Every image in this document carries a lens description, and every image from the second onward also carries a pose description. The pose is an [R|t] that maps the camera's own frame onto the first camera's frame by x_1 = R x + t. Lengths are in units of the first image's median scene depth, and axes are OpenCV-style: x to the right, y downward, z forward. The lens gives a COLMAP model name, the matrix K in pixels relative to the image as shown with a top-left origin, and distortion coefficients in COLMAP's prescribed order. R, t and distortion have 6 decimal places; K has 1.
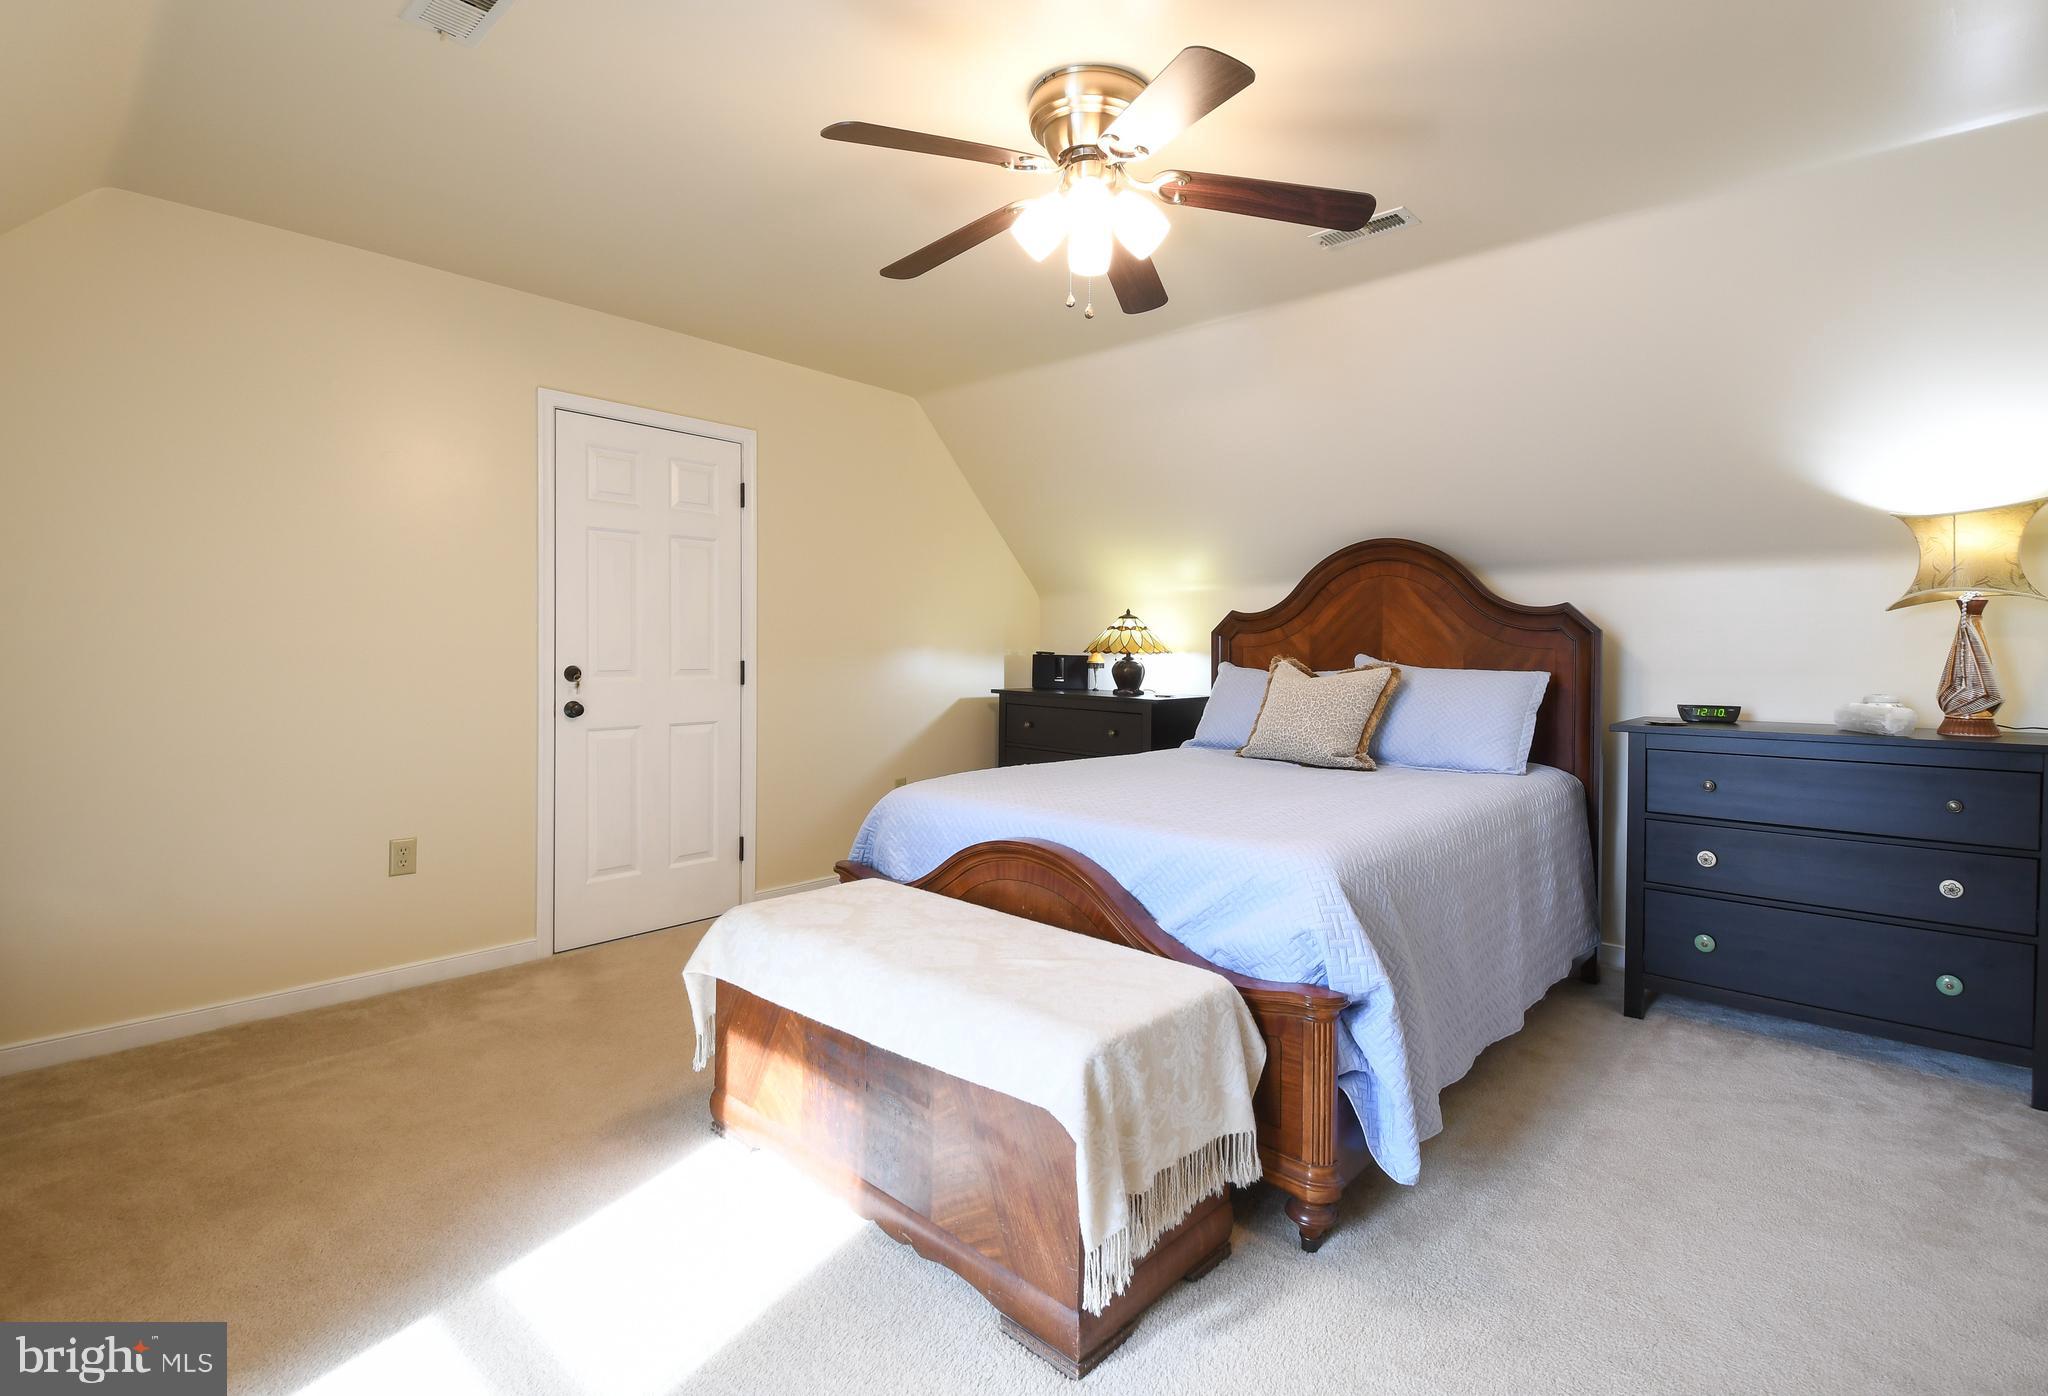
lens RADIAL K [[945.6, 0, 1024.0], [0, 945.6, 698.0], [0, 0, 1]] dist [-0.000748, 0.000096]
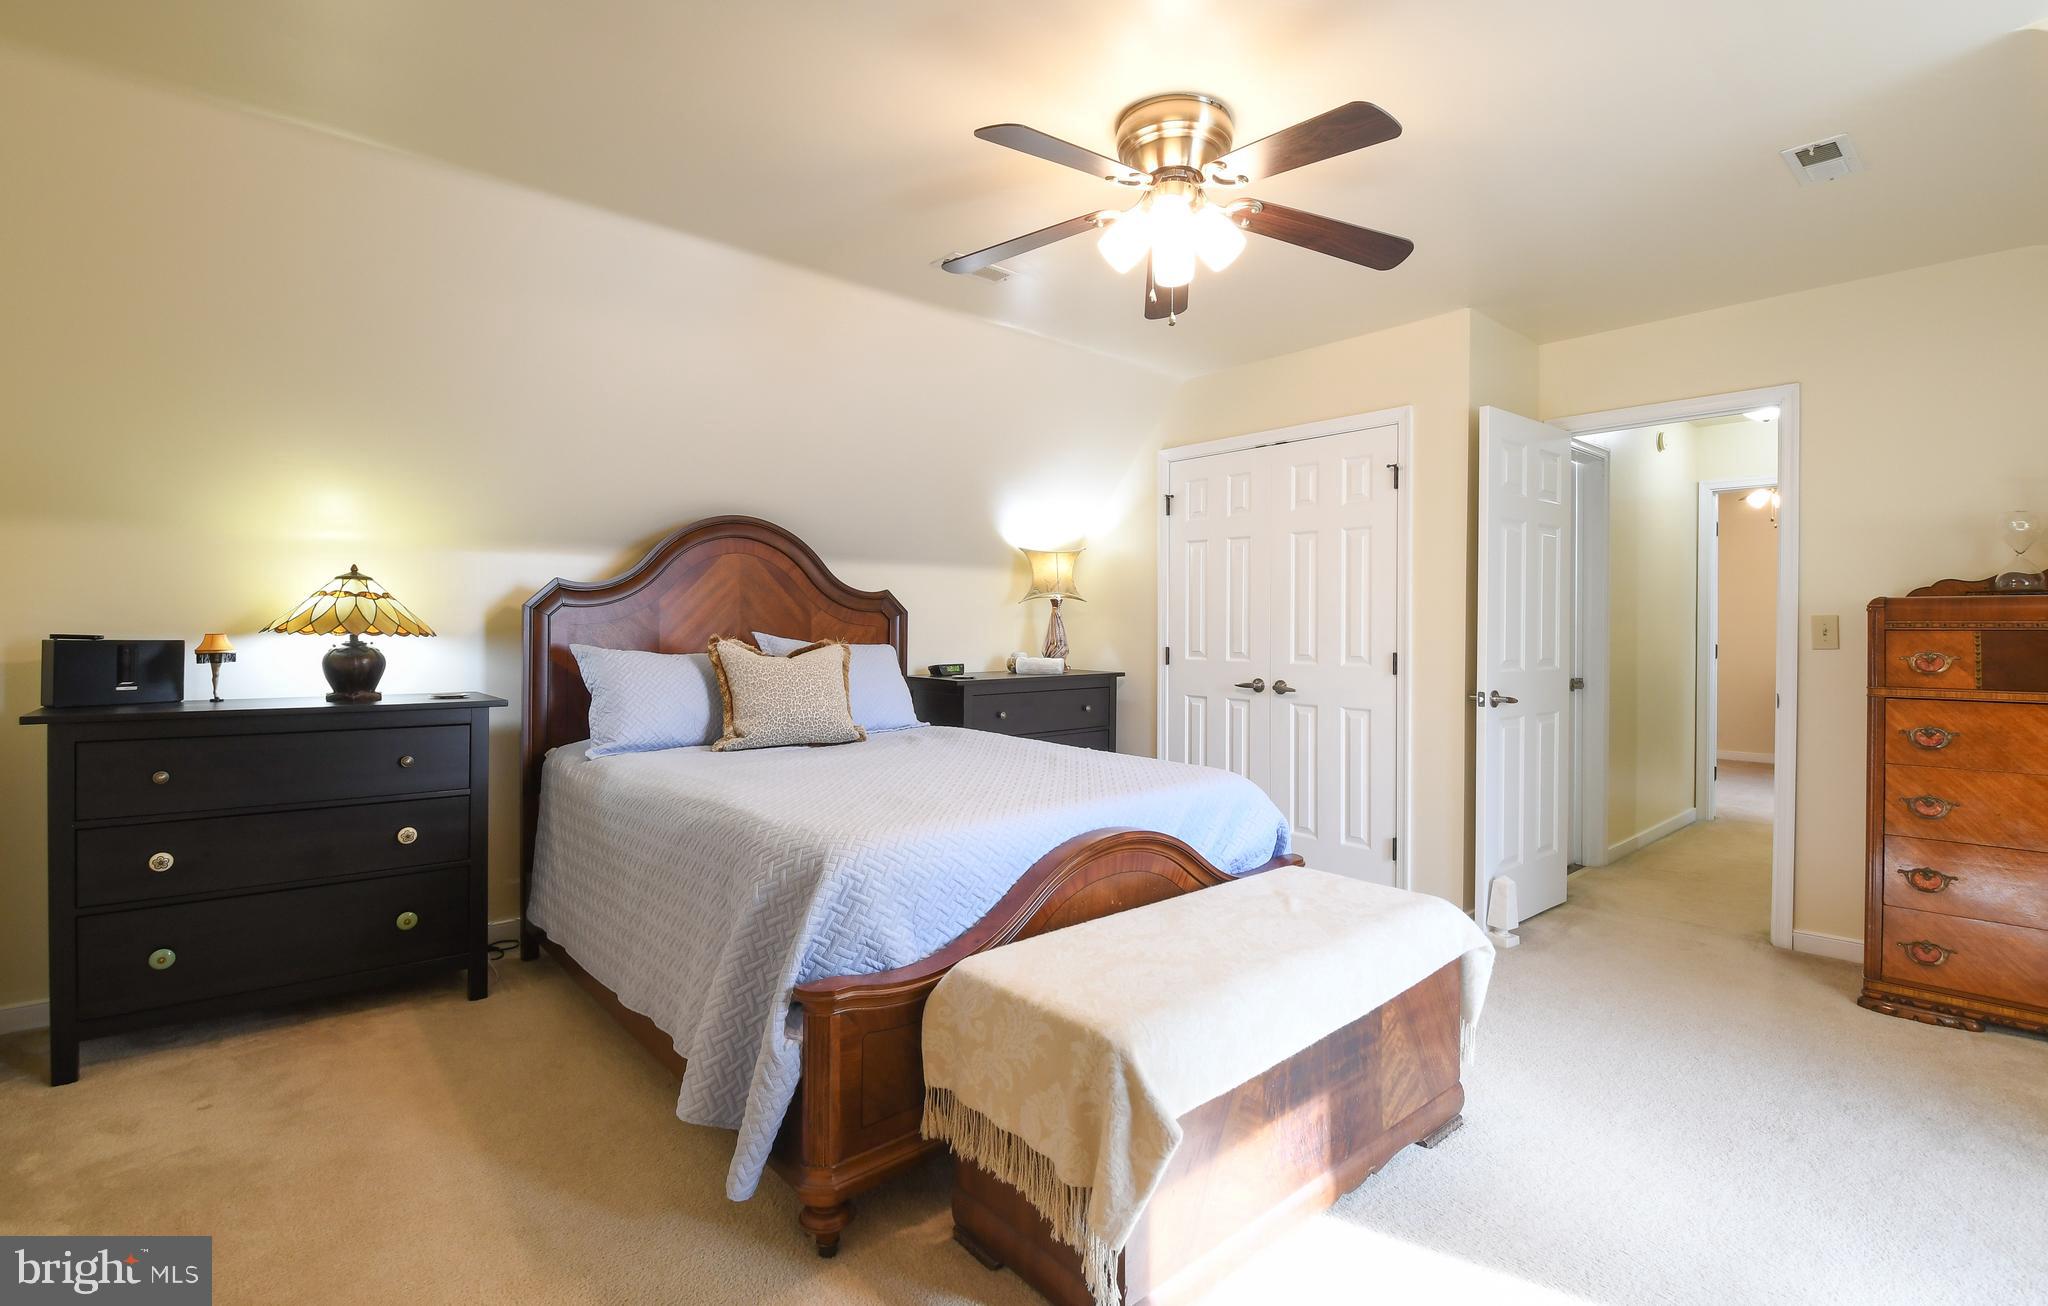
lens RADIAL K [[941.7, 0, 1024.0], [0, 941.7, 653.0], [0, 0, 1]] dist [0.029318, 0.000162]
pose [[0.107212, -0.031259, 0.993745, -0.523890], [0.054026, 0.998212, 0.025571, -0.030283], [-0.992767, 0.050946, 0.108709, 0.544002]]
